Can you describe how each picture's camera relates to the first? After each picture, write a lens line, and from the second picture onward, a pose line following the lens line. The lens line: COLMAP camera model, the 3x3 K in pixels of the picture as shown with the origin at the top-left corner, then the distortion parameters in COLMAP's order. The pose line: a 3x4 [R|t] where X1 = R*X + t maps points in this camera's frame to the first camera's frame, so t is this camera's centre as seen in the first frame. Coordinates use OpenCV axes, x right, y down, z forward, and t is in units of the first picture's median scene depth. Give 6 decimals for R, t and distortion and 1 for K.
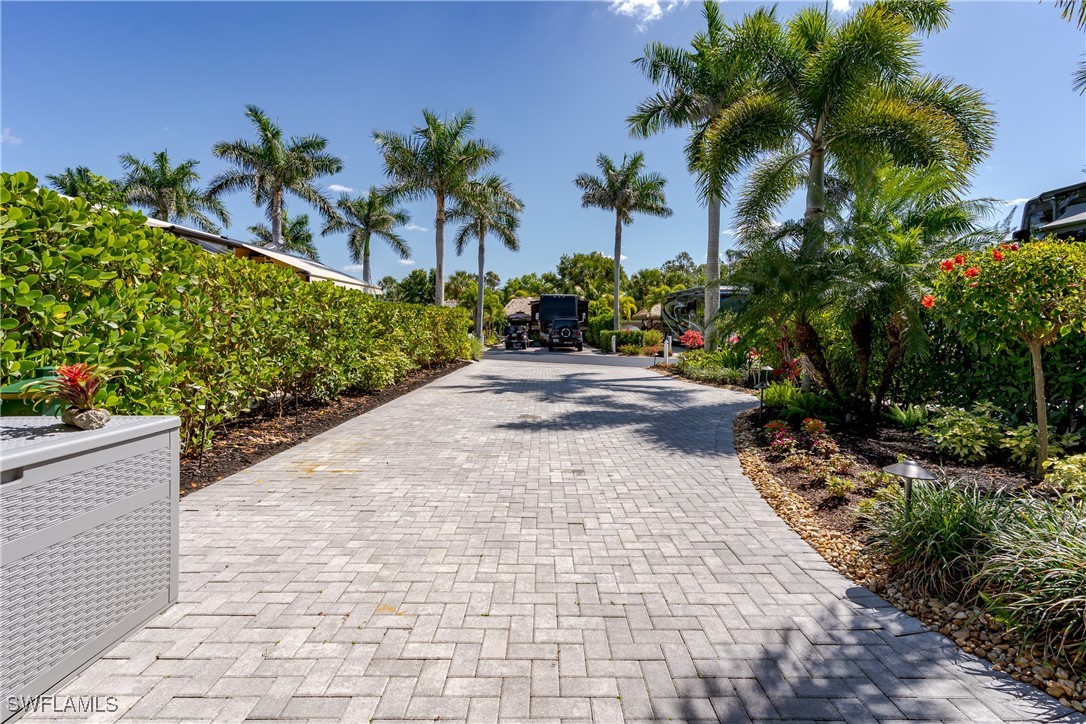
lens RADIAL K [[529.6, 0, 546.9], [0, 529.6, 345.9], [0, 0, 1]] dist [0.000376, 0.000198]
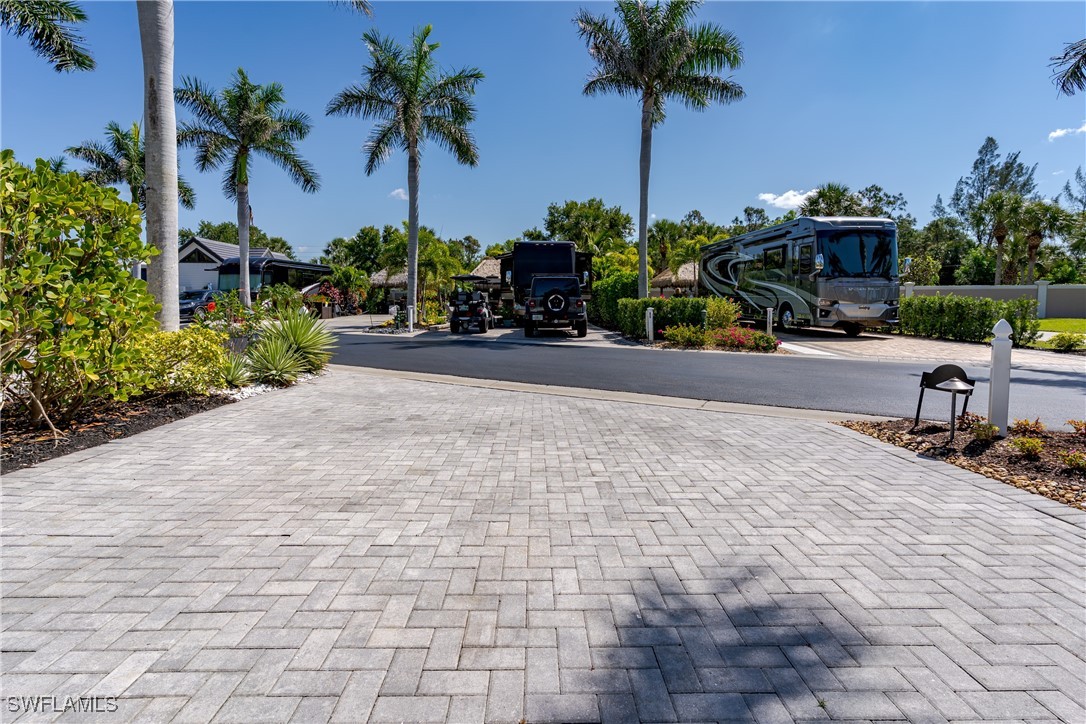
lens RADIAL K [[529.6, 0, 546.9], [0, 529.6, 345.9], [0, 0, 1]] dist [0.000376, 0.000198]
pose [[0.999812, -0.005309, 0.018629, 0.013726], [0.004405, 0.998826, 0.048239, -0.006277], [-0.018863, -0.048148, 0.998662, 0.400020]]
